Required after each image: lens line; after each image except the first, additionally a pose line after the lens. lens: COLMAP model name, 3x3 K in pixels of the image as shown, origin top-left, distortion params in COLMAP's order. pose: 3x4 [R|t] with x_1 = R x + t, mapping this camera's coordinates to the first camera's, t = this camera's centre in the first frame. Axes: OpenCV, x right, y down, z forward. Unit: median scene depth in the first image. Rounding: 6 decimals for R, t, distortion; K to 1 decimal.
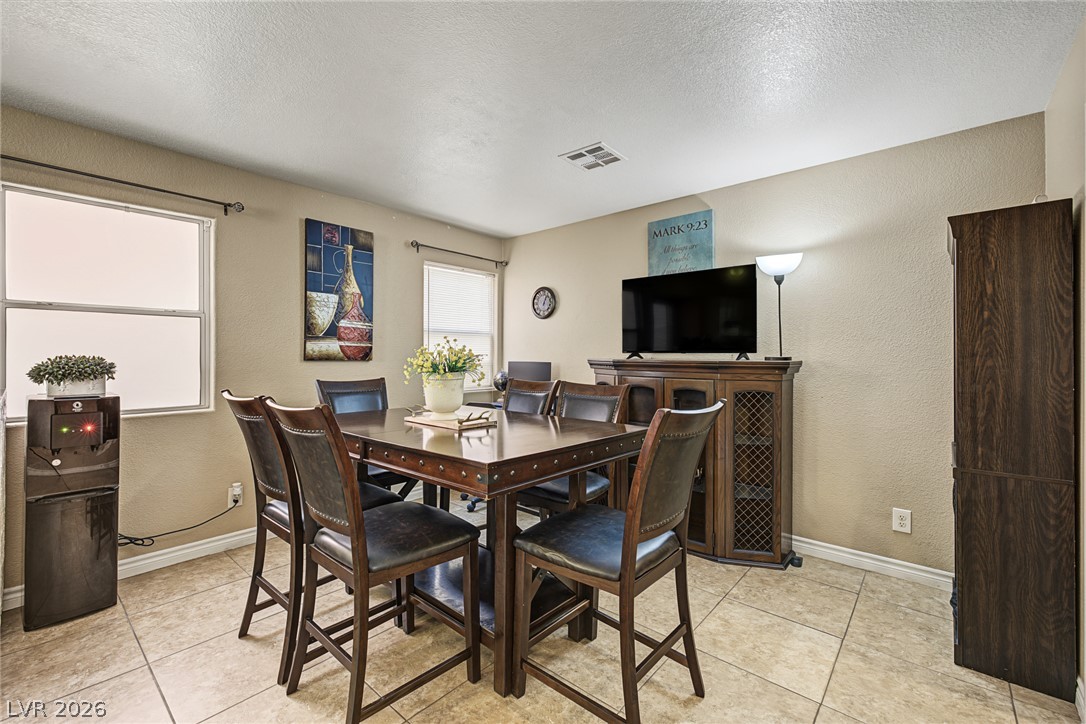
lens RADIAL K [[459.3, 0, 543.4], [0, 459.3, 358.2], [0, 0, 1]] dist [0.001232, 0.000111]
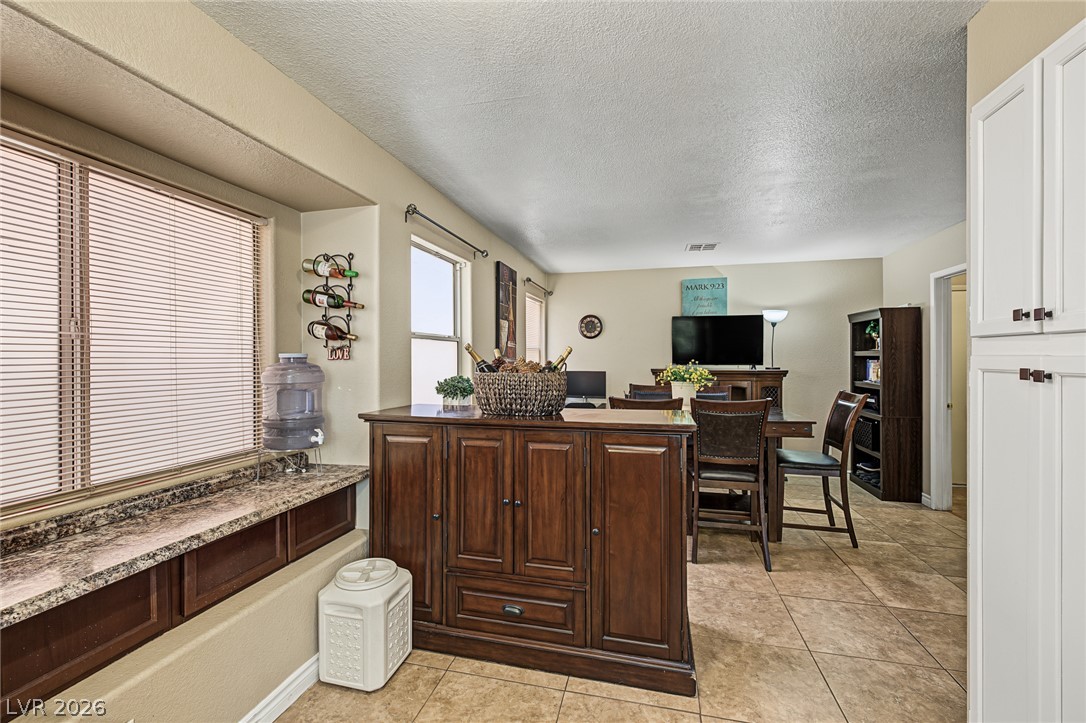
lens RADIAL K [[459.3, 0, 541.4], [0, 459.3, 361.1], [0, 0, 1]] dist [0.001232, 0.000111]
pose [[0.892759, -0.003515, 0.450521, -1.057349], [0.003535, 0.999993, 0.000797, -0.031015], [-0.450521, 0.000881, 0.892765, -0.187658]]
